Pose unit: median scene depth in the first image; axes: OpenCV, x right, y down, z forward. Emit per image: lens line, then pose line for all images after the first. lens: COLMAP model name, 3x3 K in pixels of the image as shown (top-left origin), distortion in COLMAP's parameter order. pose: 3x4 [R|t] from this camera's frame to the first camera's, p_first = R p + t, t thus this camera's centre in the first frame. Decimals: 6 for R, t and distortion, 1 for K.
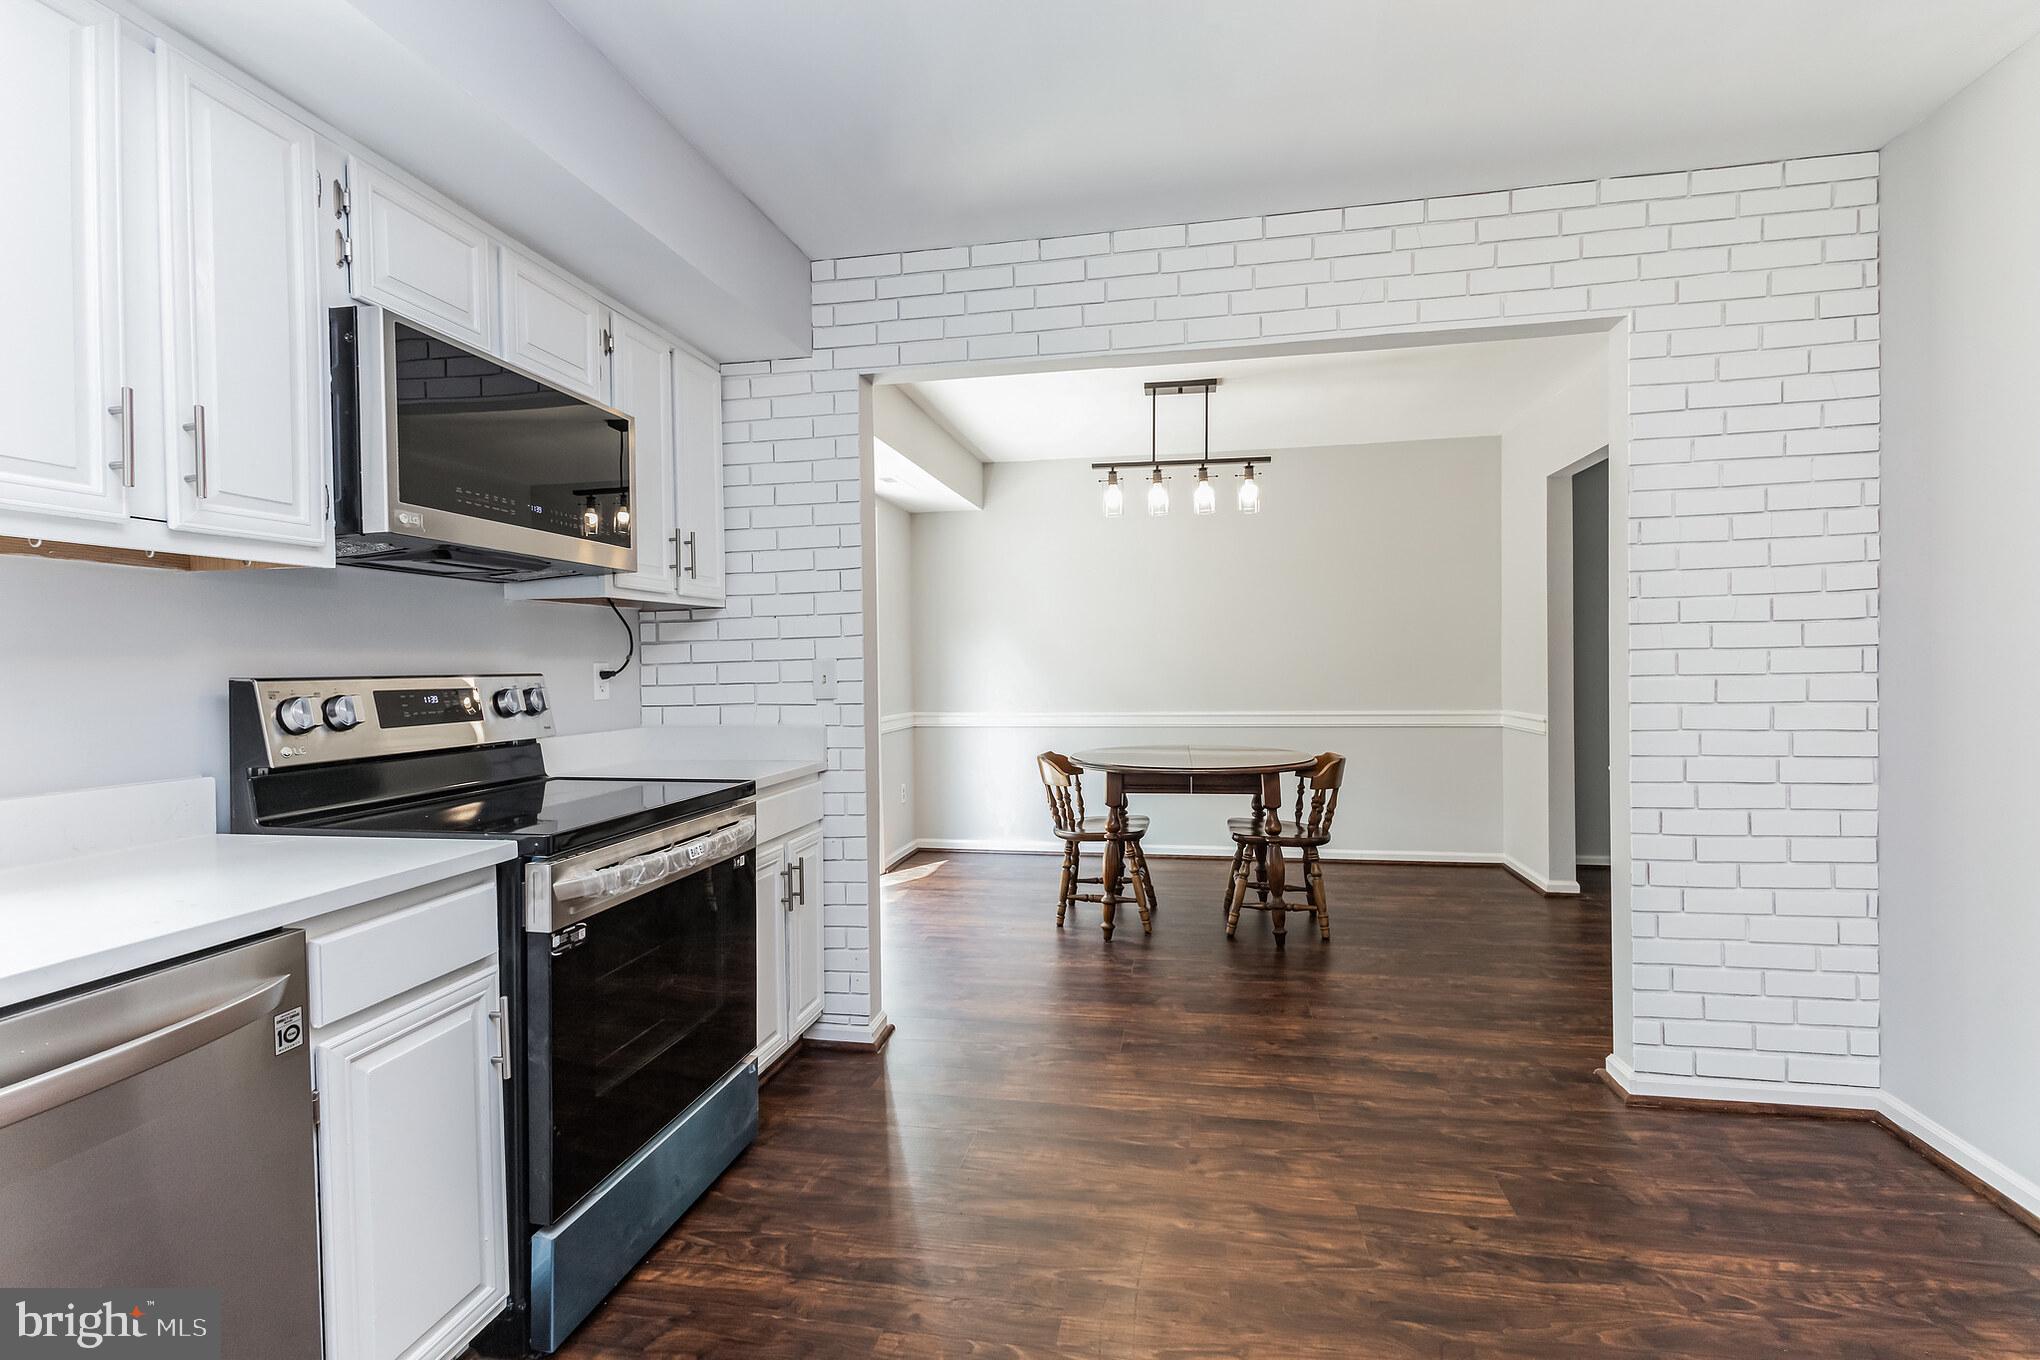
lens RADIAL K [[893.5, 0, 1025.7], [0, 893.5, 679.9], [0, 0, 1]] dist [0.000145, -0.000576]
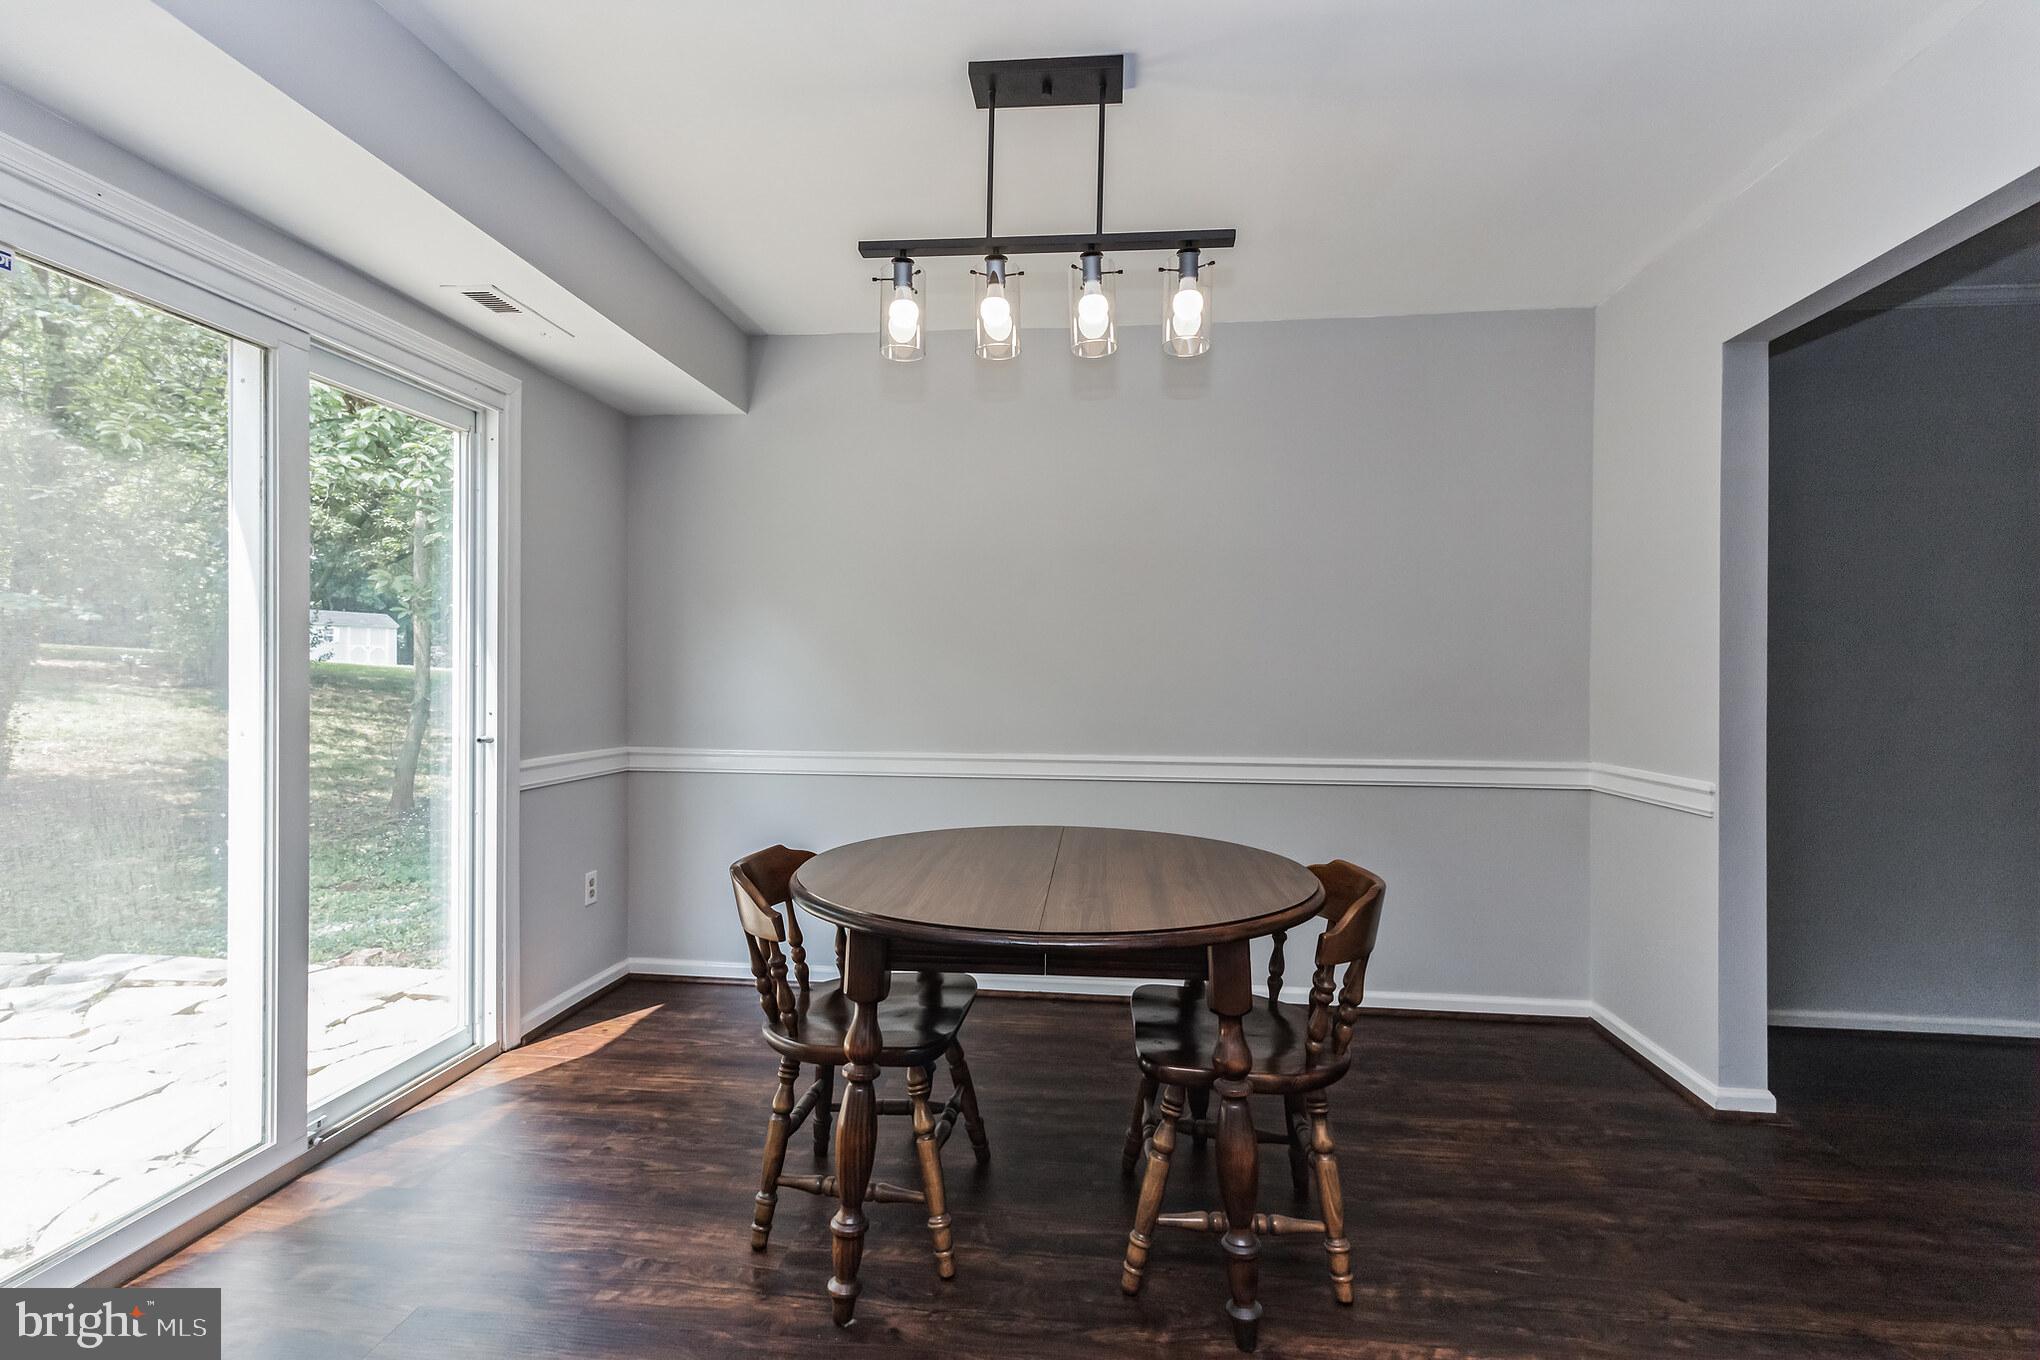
lens RADIAL K [[893.5, 0, 1021.8], [0, 893.5, 679.7], [0, 0, 1]] dist [0.000145, -0.000576]
pose [[0.996368, 0.020573, 0.082624, 0.124935], [-0.019065, 0.999638, -0.018999, -0.003813], [-0.082985, 0.017355, 0.996400, 0.527886]]
